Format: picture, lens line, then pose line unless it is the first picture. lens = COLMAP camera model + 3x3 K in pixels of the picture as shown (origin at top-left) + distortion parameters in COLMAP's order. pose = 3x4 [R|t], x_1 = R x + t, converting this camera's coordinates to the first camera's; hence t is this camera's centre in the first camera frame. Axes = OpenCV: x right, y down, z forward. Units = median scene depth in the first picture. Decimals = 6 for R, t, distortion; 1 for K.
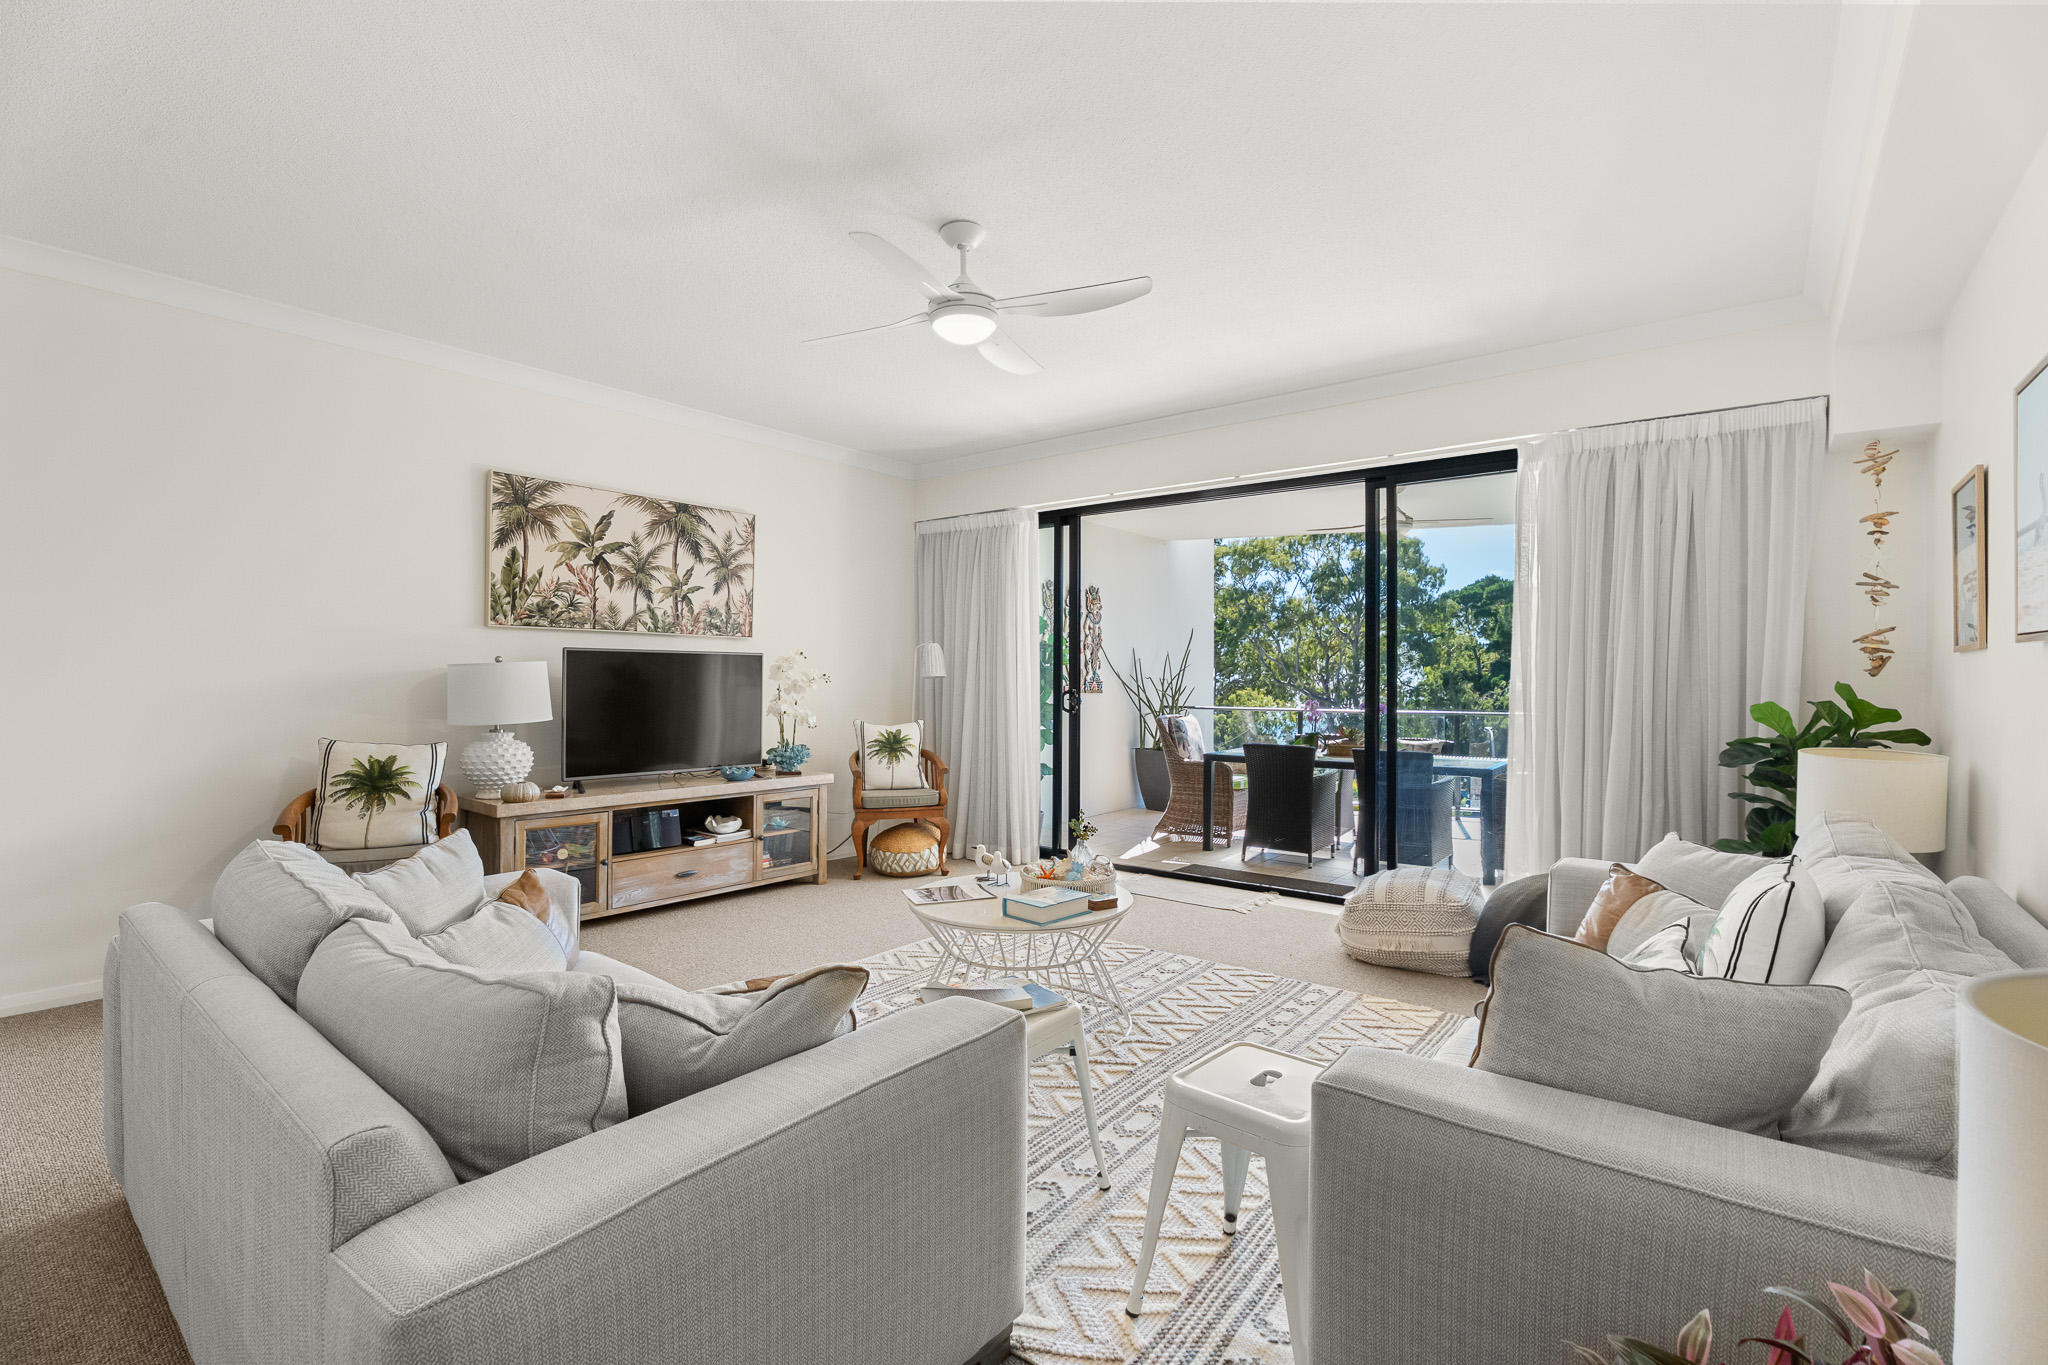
lens RADIAL K [[913.2, 0, 1025.5], [0, 913.2, 671.6], [0, 0, 1]] dist [-0.010026, 0.000280]
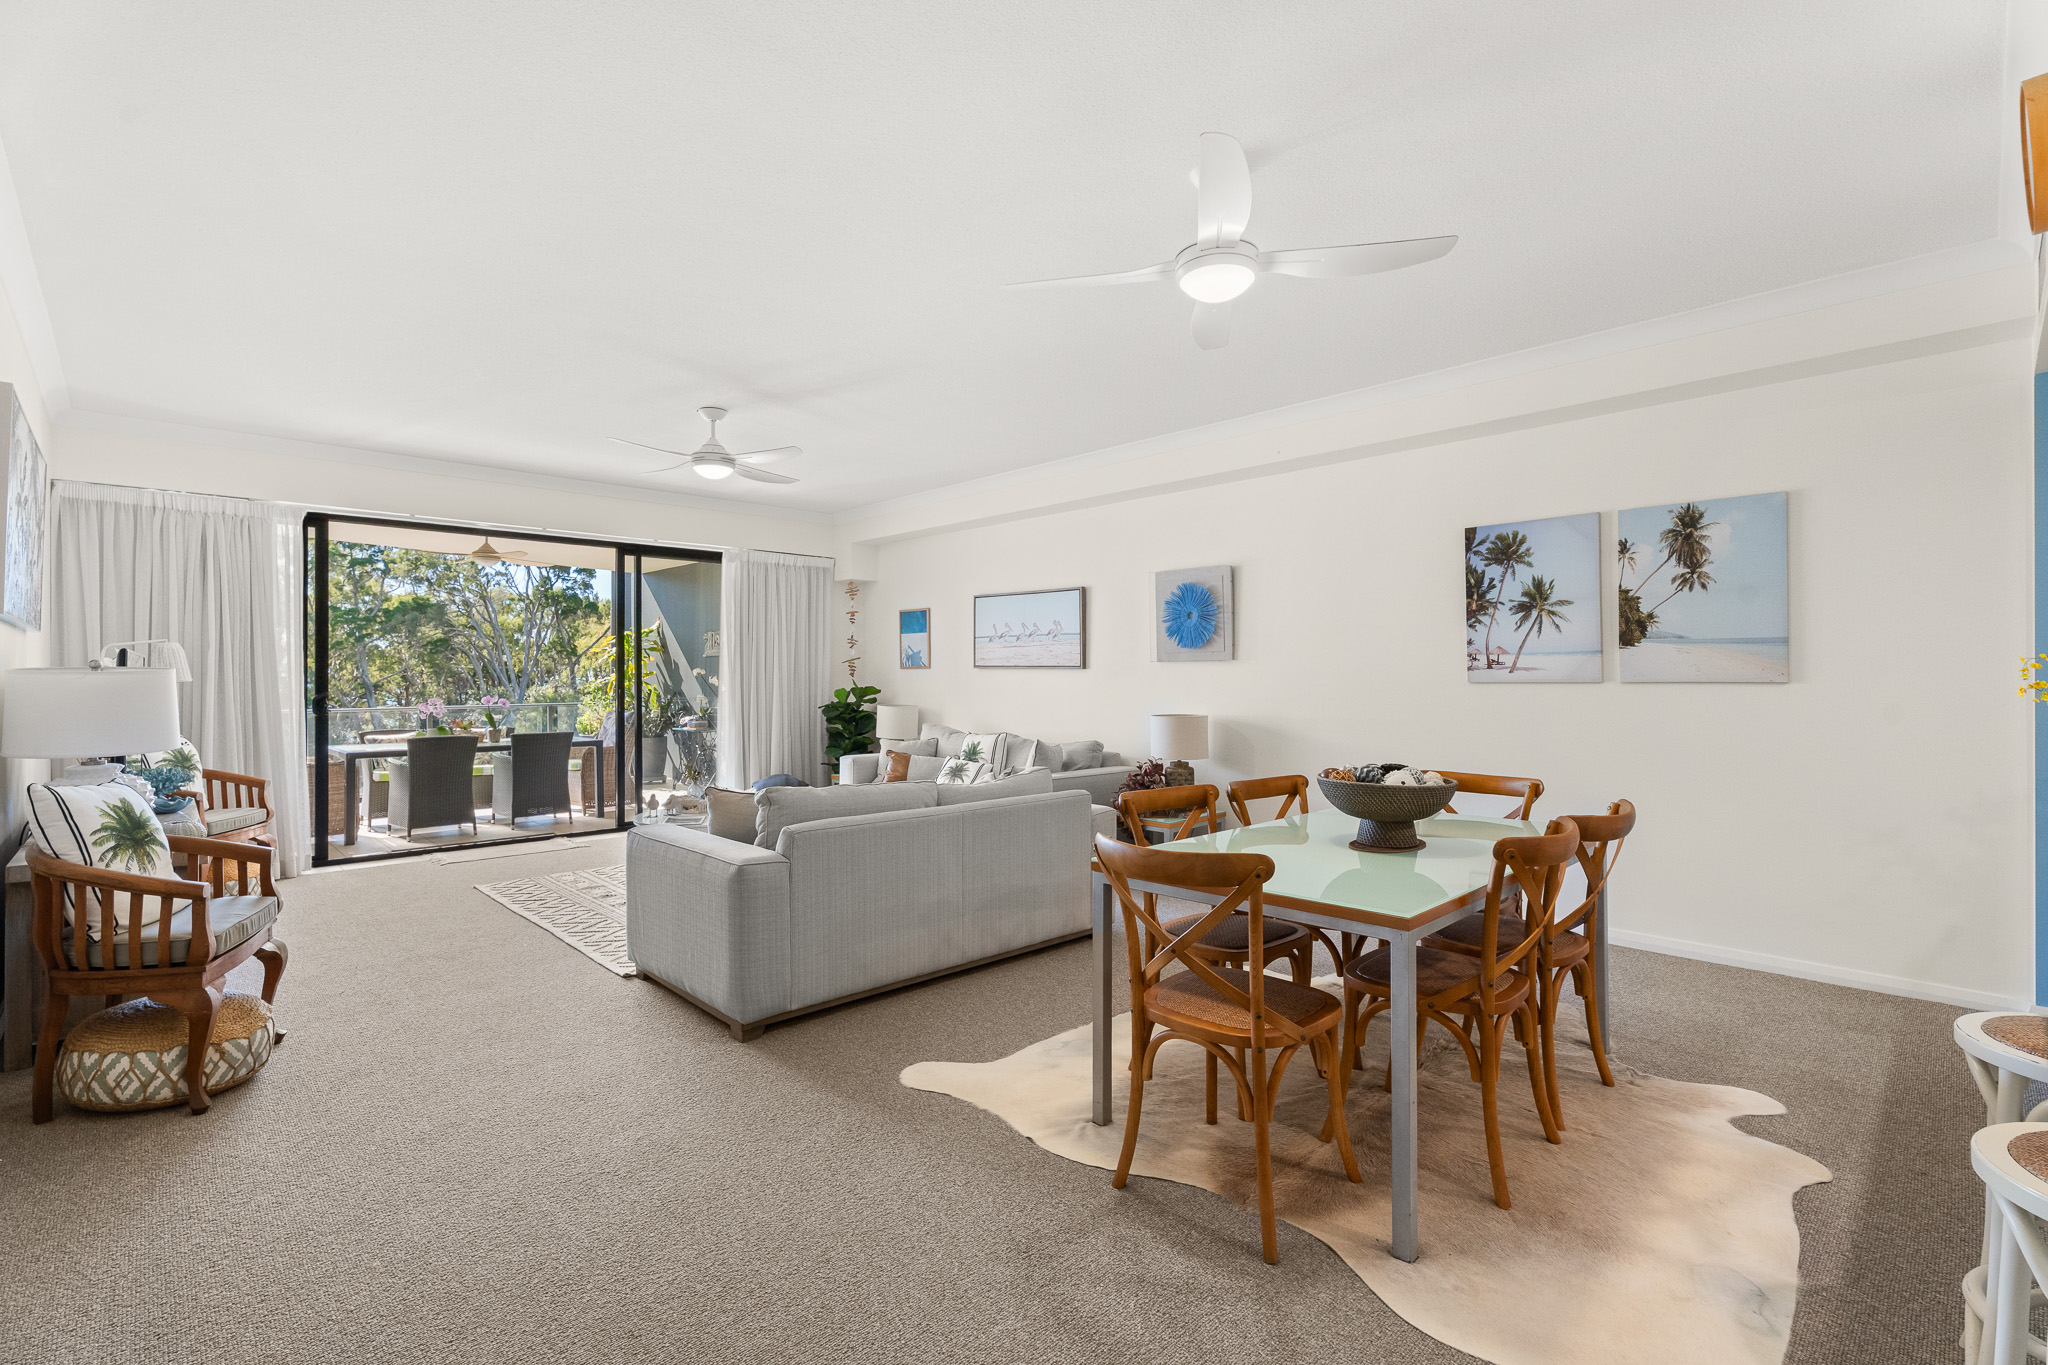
lens RADIAL K [[913.2, 0, 1013.2], [0, 913.2, 674.8], [0, 0, 1]] dist [-0.010026, 0.000280]
pose [[0.142183, -0.004042, 0.989832, -0.981965], [-0.005129, 0.999975, 0.004820, -0.010975], [-0.989827, -0.005762, 0.142159, 0.138485]]
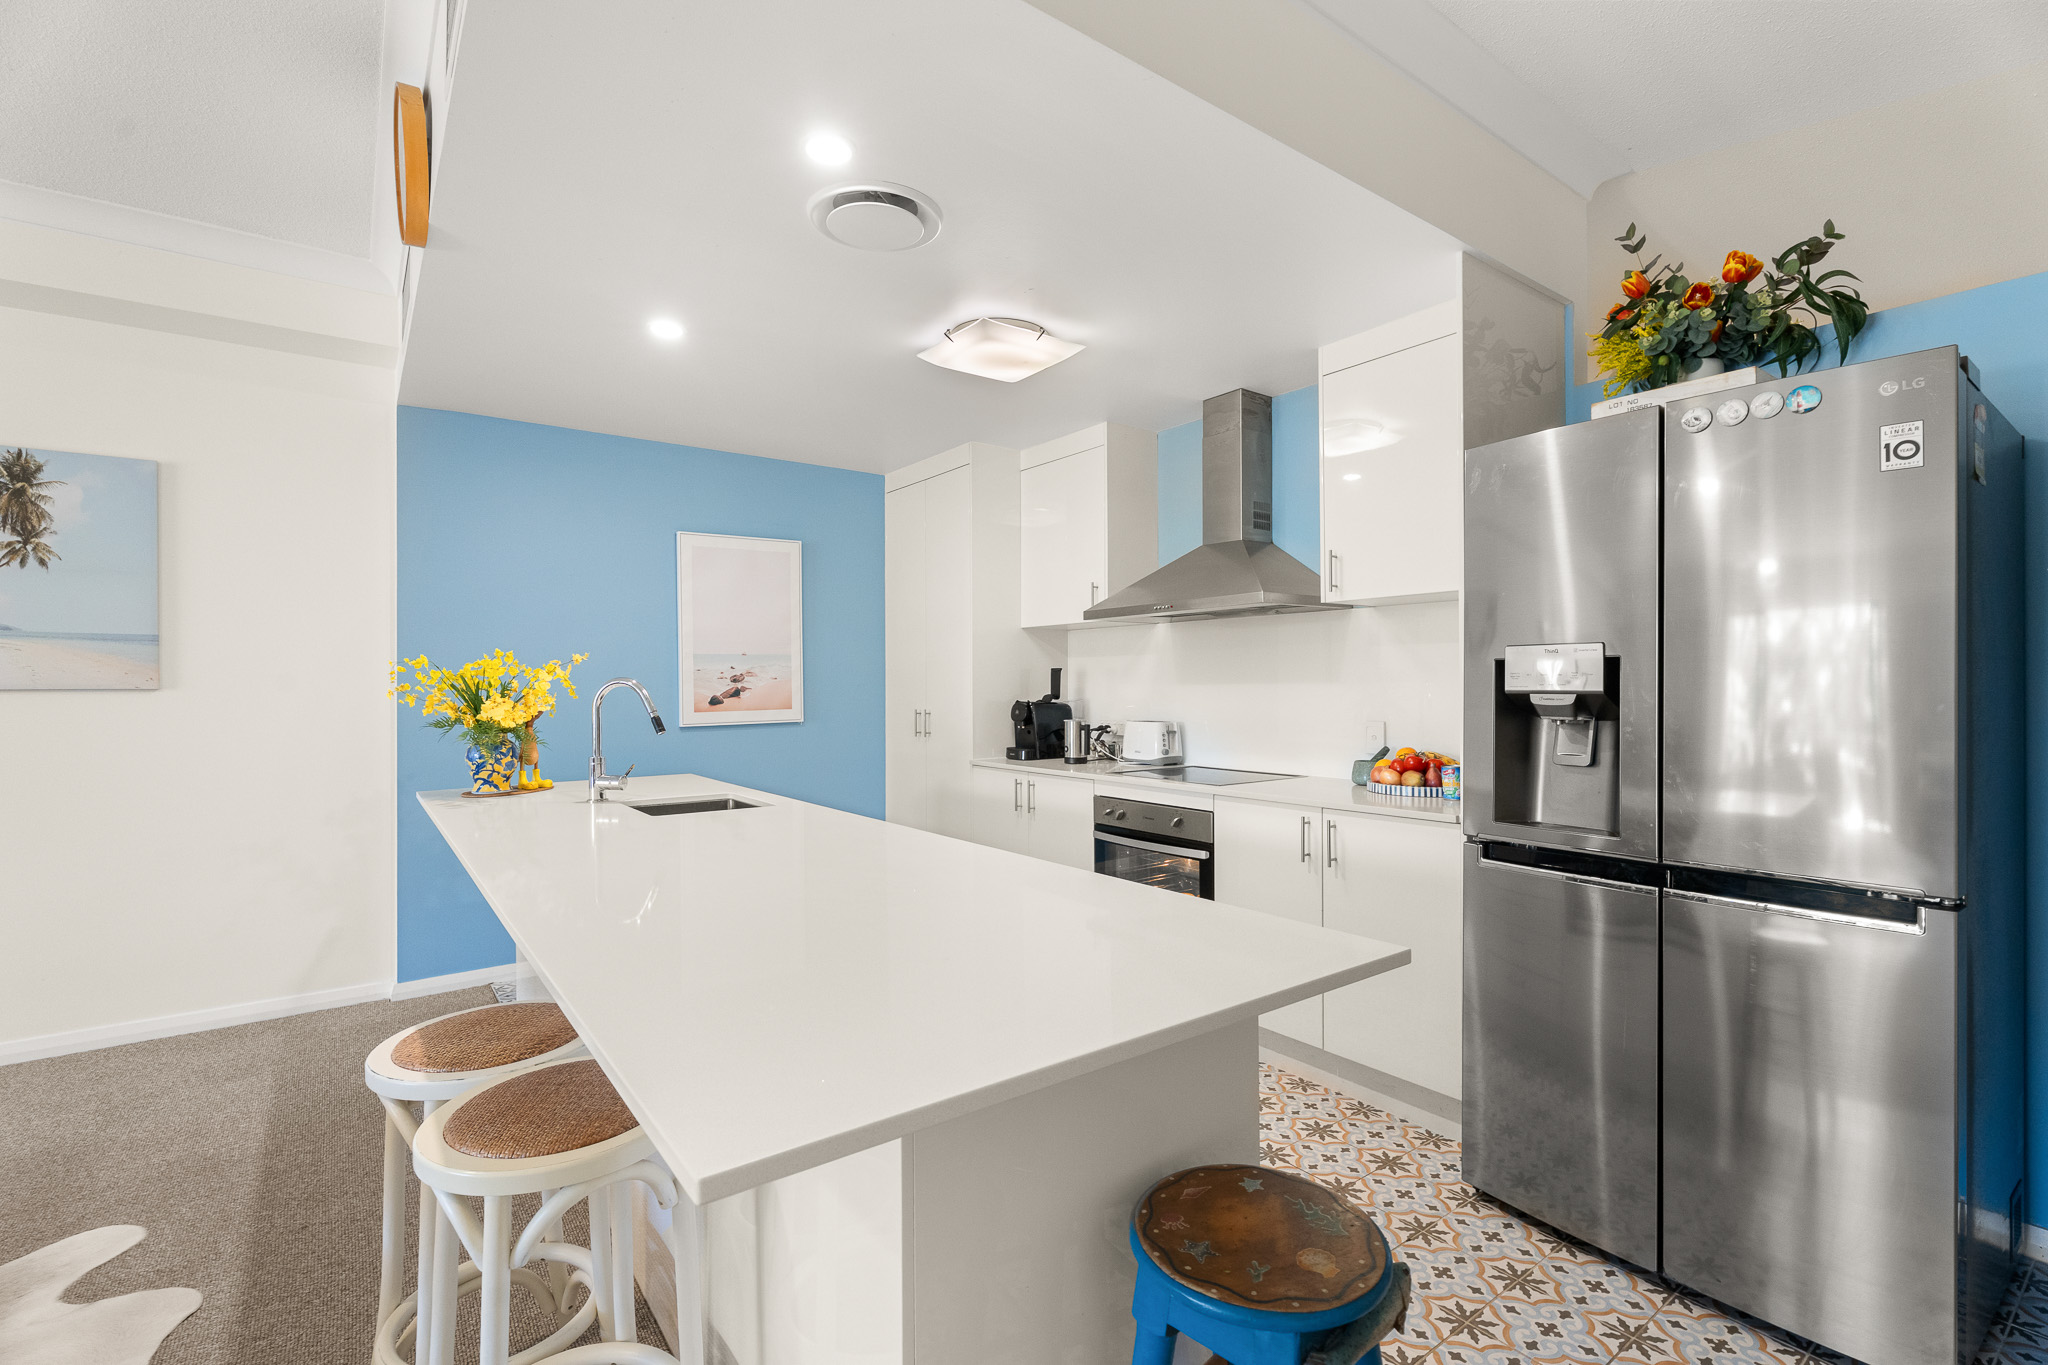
lens RADIAL K [[913.2, 0, 1013.1], [0, 913.2, 673.8], [0, 0, 1]] dist [-0.010026, 0.000280]
pose [[-0.965987, 0.004258, 0.258554, -0.889408], [0.000173, 0.999875, -0.015819, -0.004740], [-0.258589, -0.015236, -0.965867, 0.067156]]
